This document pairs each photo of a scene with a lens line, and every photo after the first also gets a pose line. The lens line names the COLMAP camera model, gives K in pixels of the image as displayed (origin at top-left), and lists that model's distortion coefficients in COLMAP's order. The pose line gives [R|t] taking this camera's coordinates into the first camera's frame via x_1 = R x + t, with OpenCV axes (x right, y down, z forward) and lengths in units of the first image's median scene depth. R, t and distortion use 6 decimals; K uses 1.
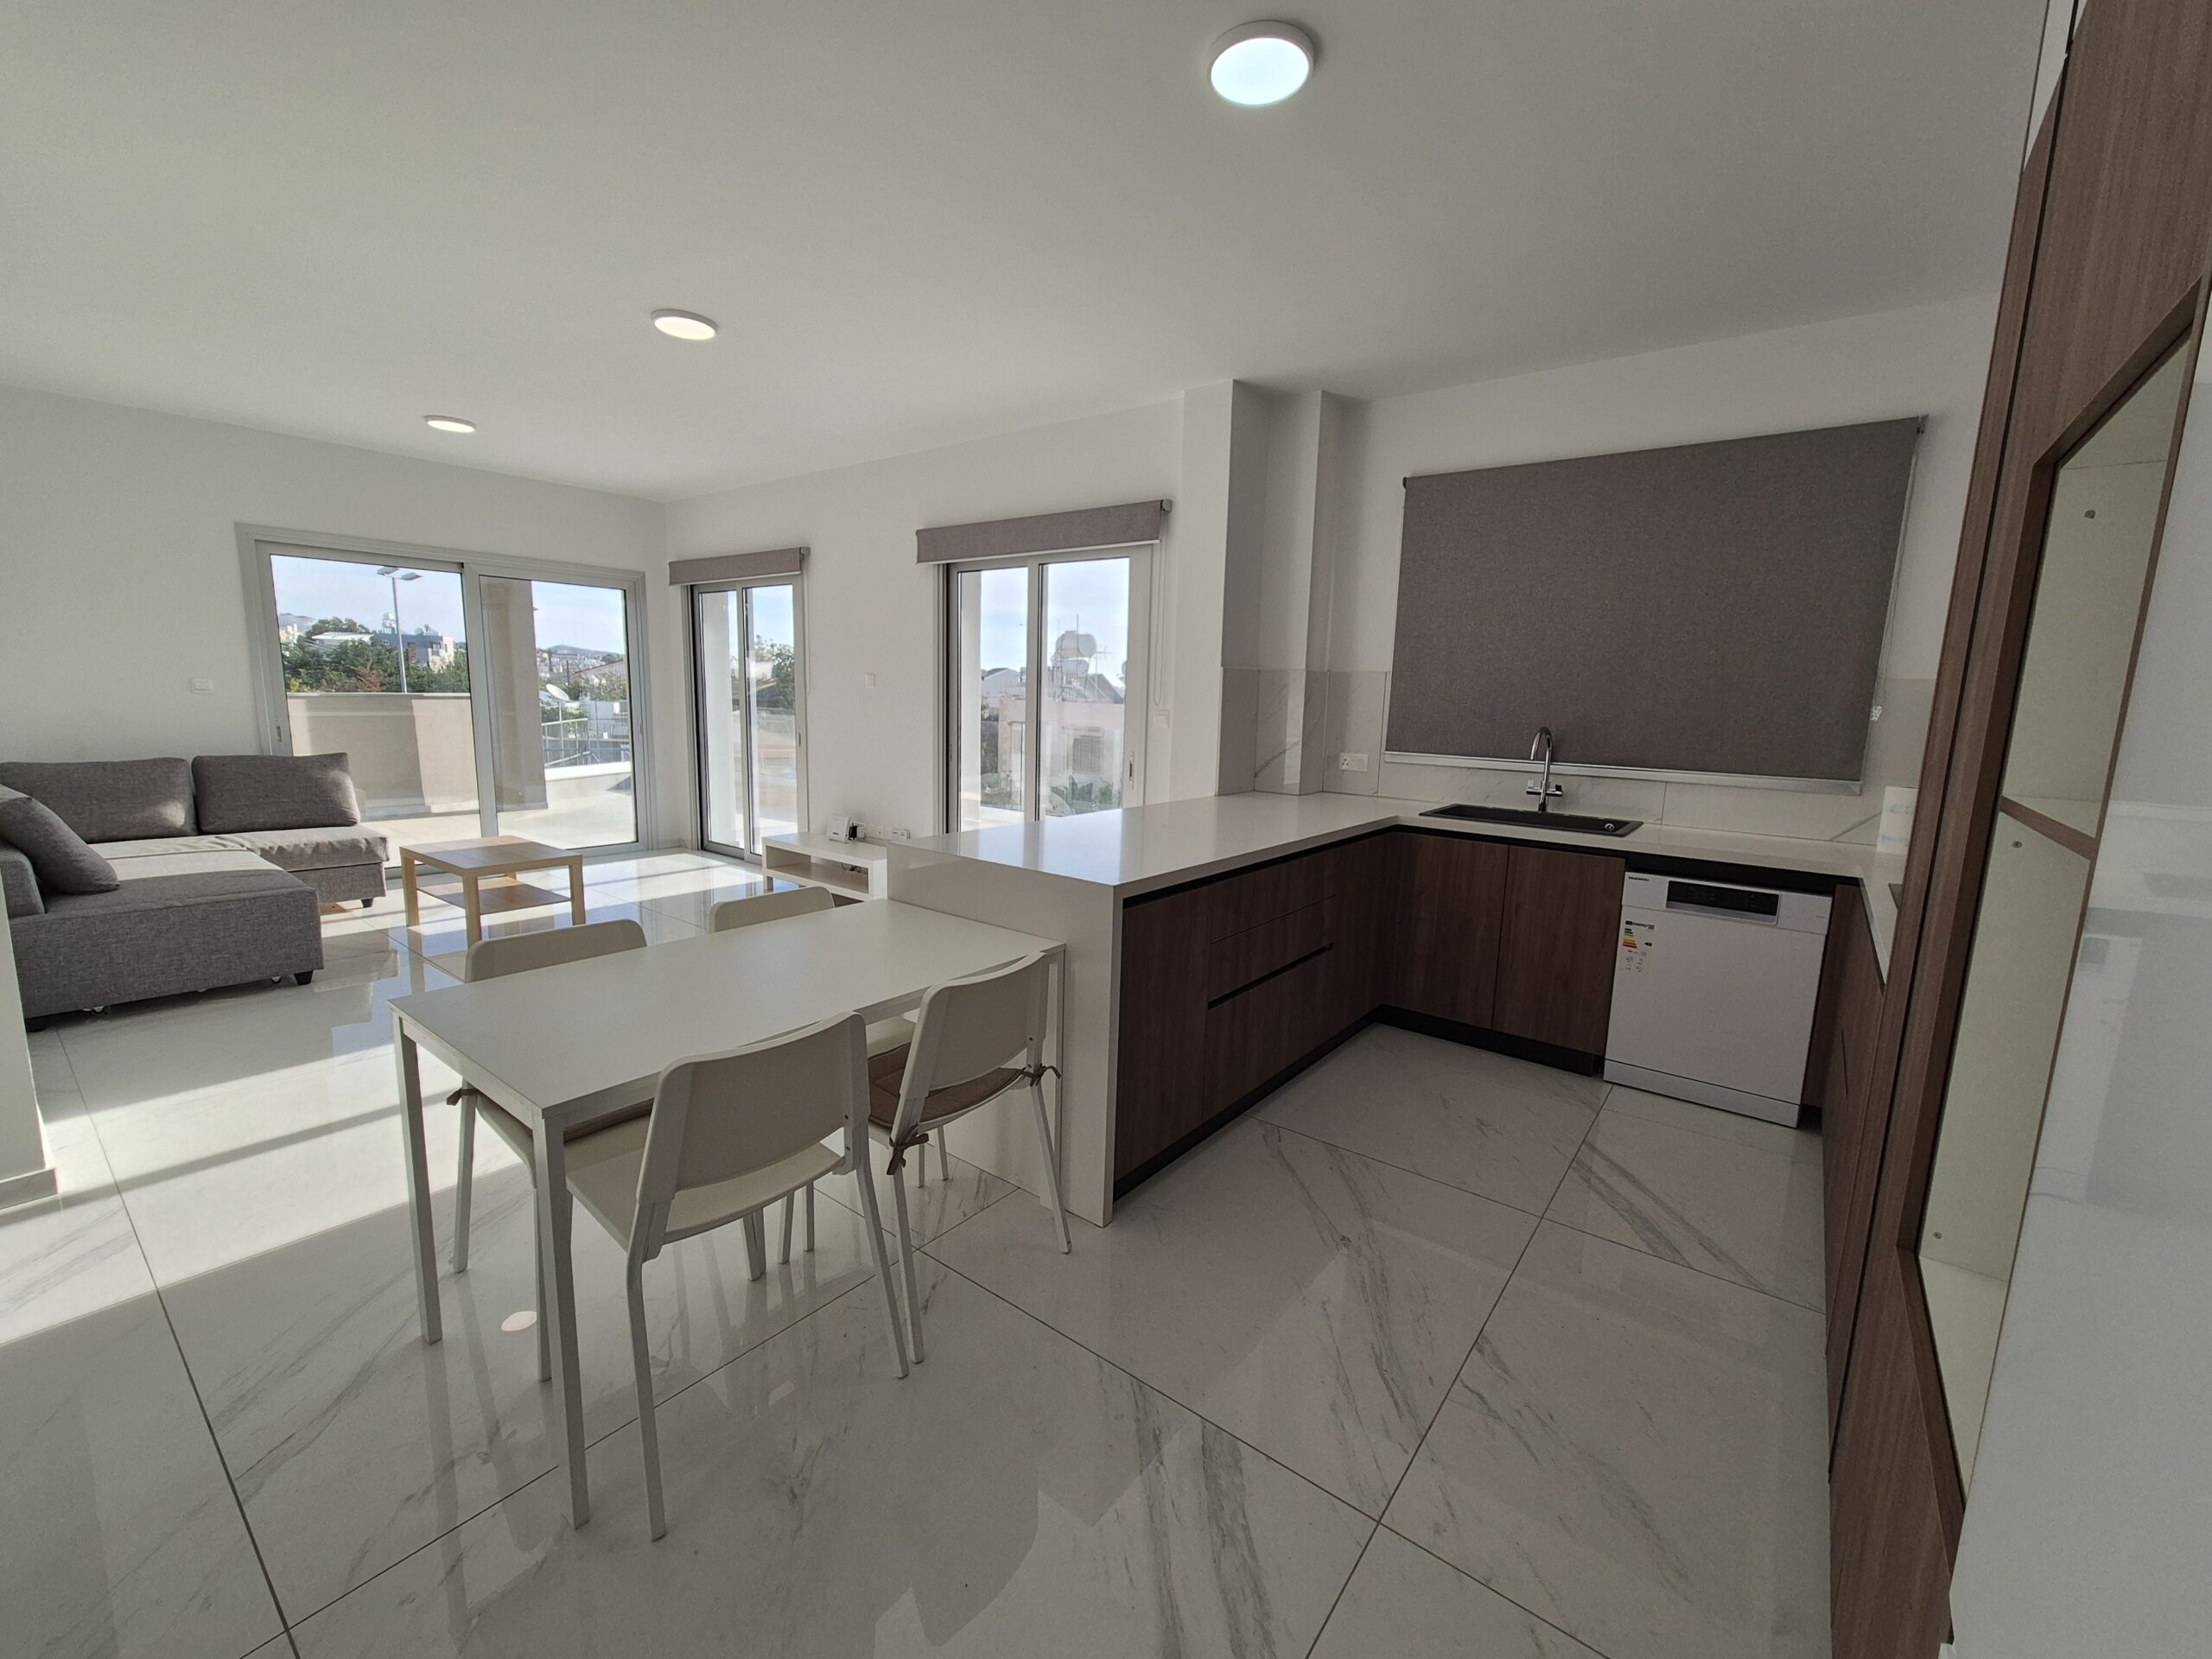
lens RADIAL K [[905.9, 0, 1108.6], [0, 905.9, 828.2], [0, 0, 1]] dist [-0.000604, 0.000865]
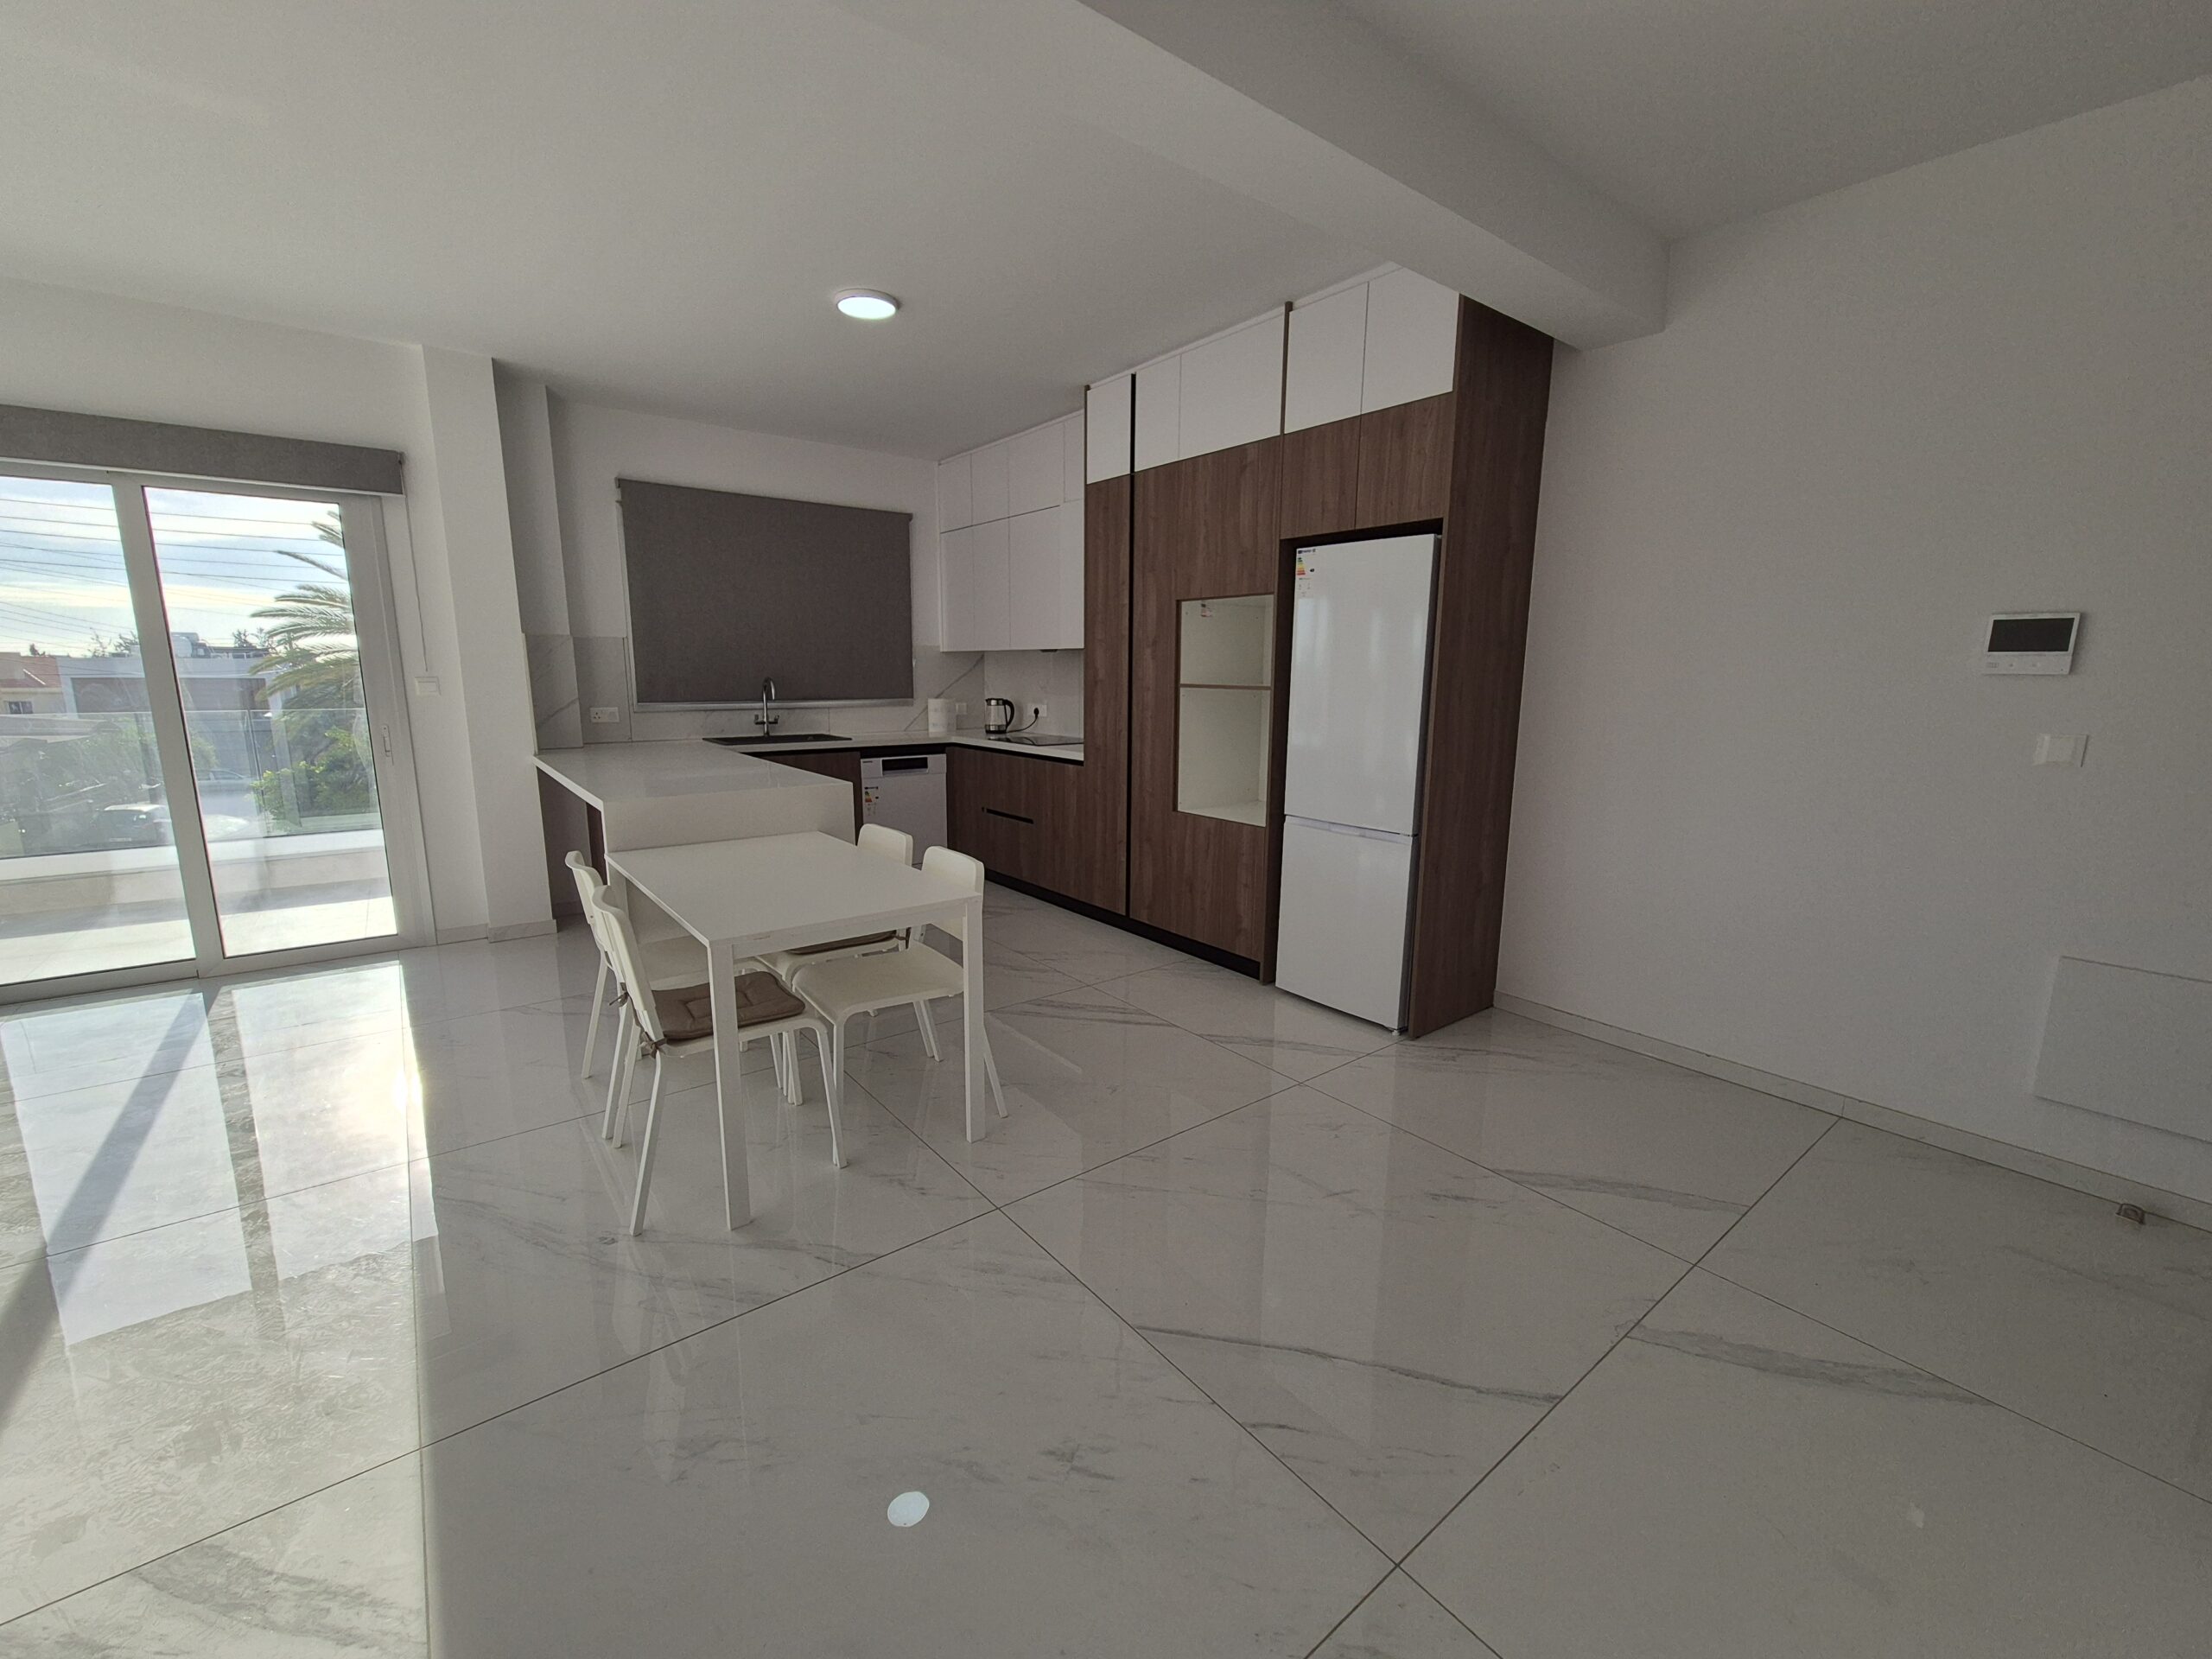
lens RADIAL K [[905.9, 0, 1114.6], [0, 905.9, 828.4], [0, 0, 1]] dist [-0.000604, 0.000865]
pose [[0.239176, -0.196800, 0.950823, -0.861446], [0.145901, 0.975411, 0.165188, -0.032789], [-0.959952, 0.099217, 0.262008, 0.091811]]
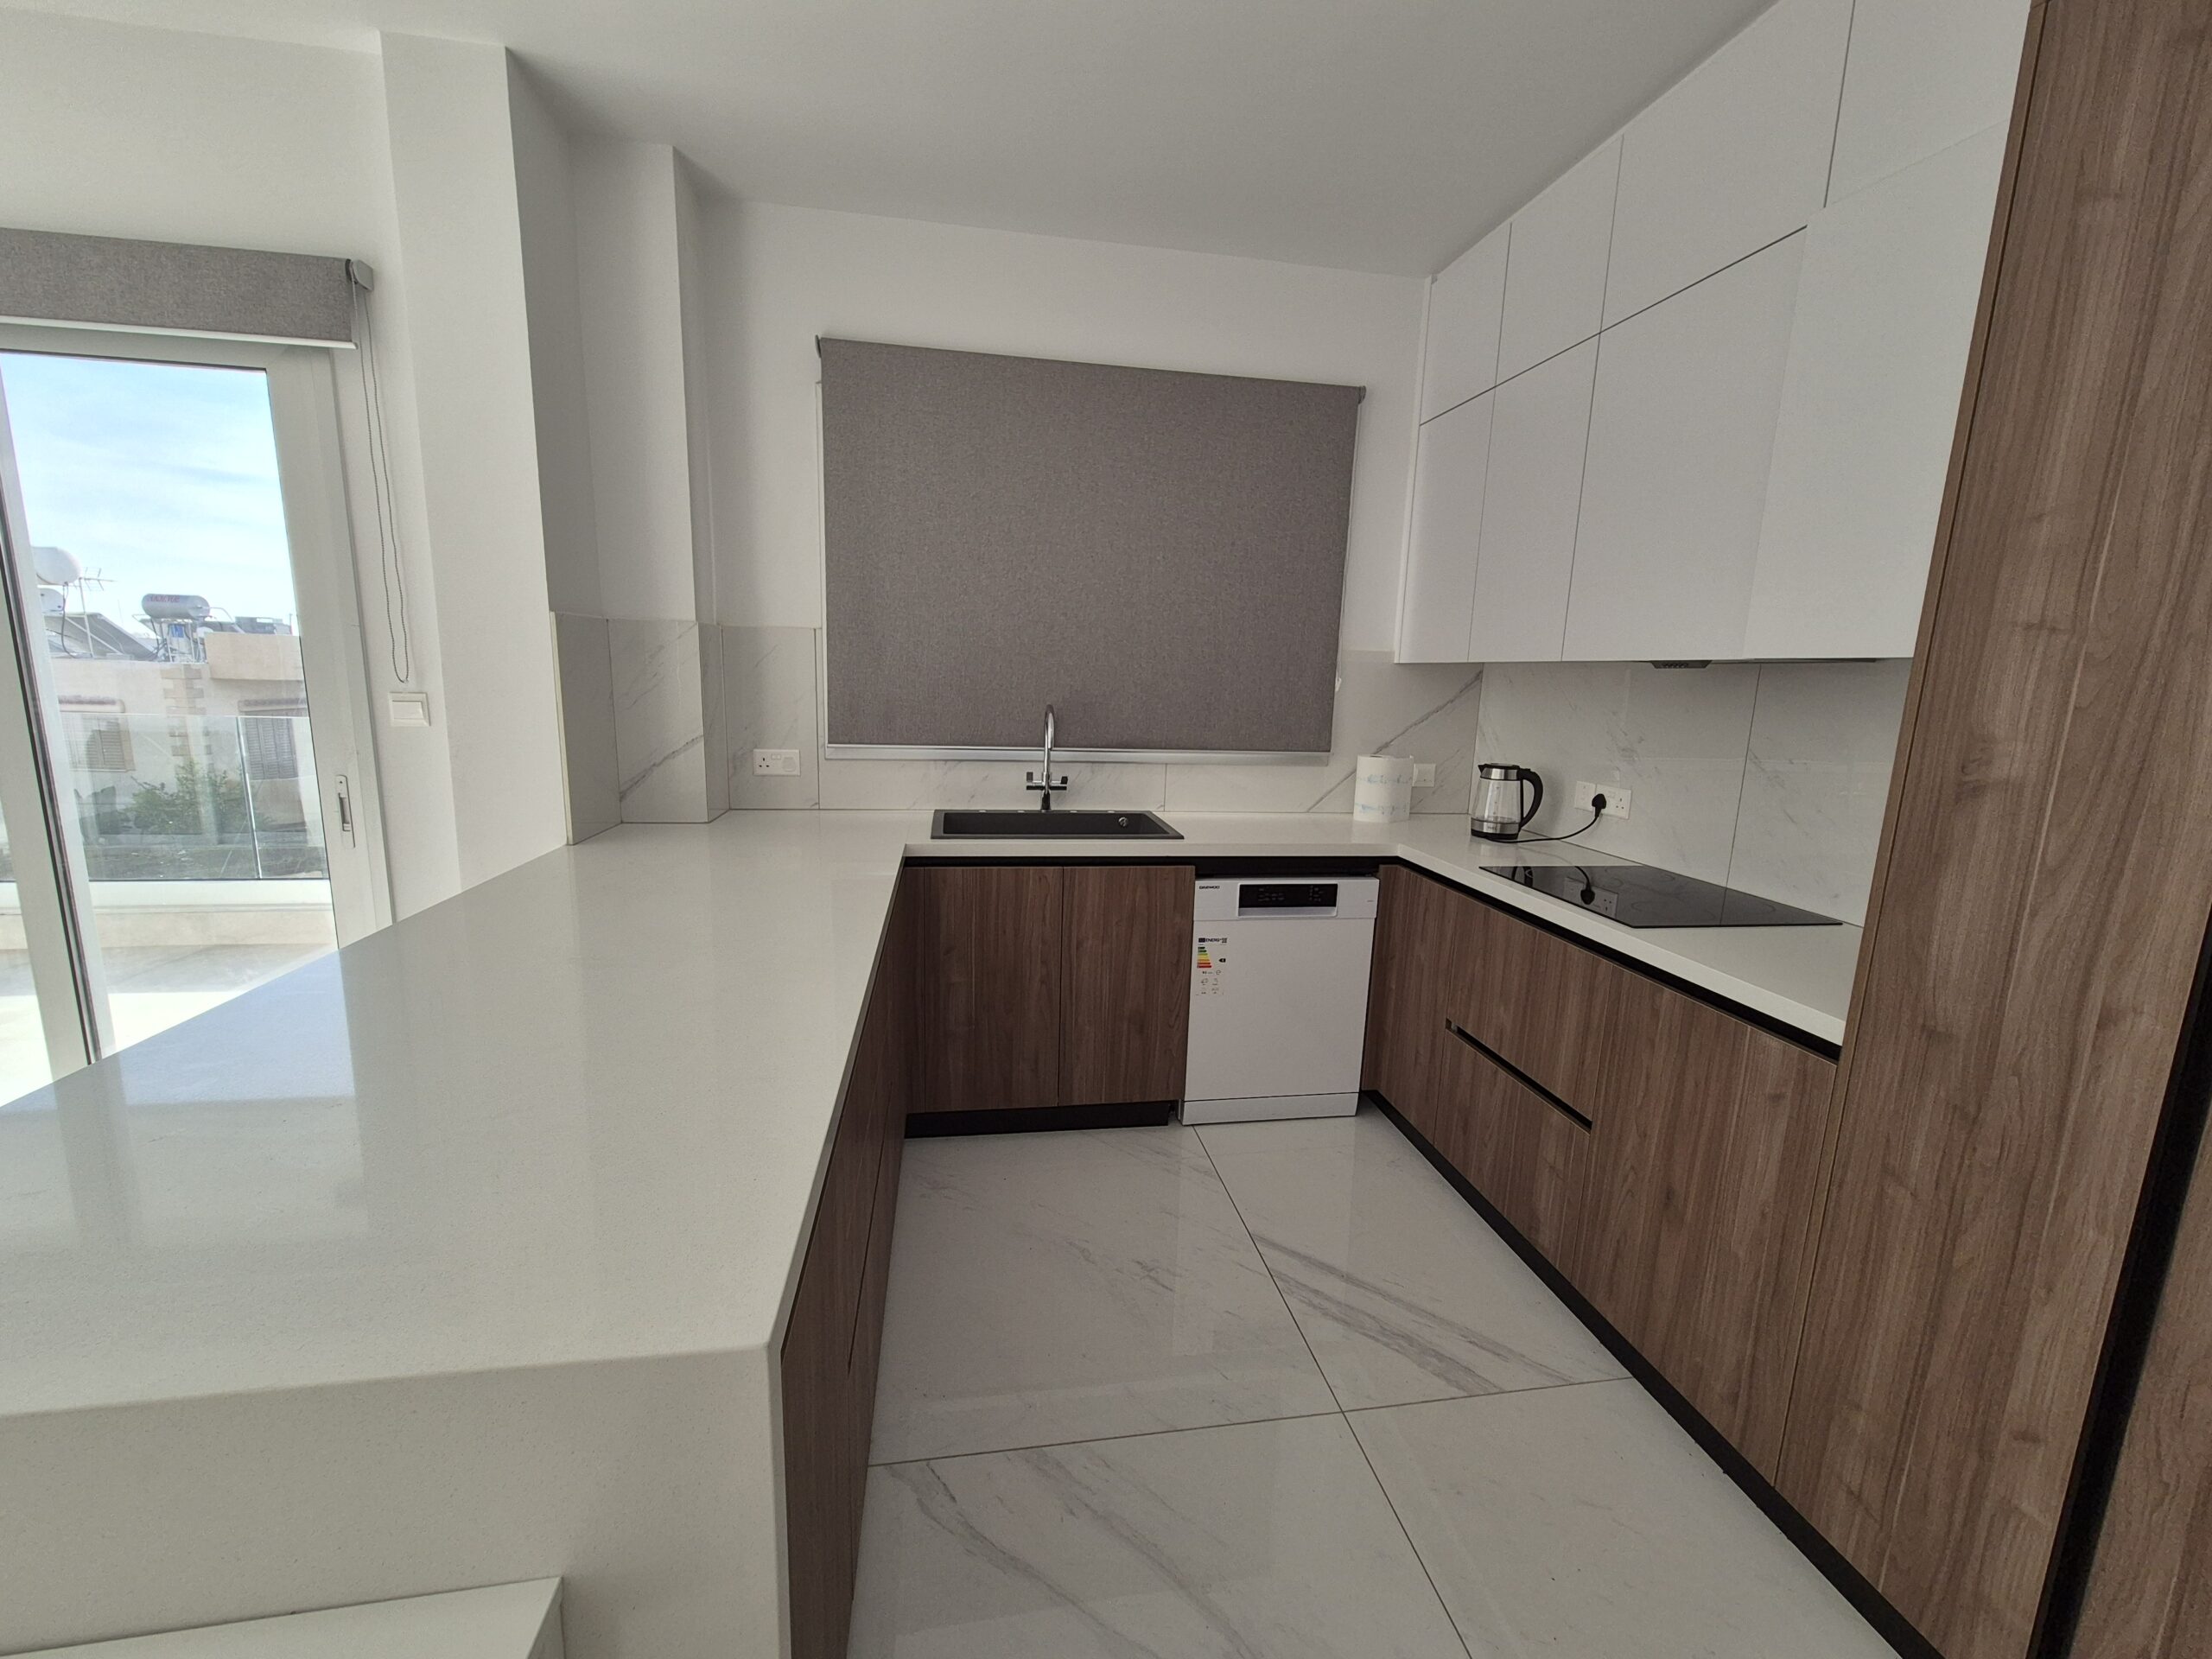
lens RADIAL K [[905.9, 0, 1109.3], [0, 905.9, 827.3], [0, 0, 1]] dist [-0.000604, 0.000865]
pose [[0.676803, -0.133210, 0.724011, -0.067995], [0.099068, 0.991027, 0.089729, -0.073485], [-0.729467, 0.010998, 0.683927, 0.435405]]
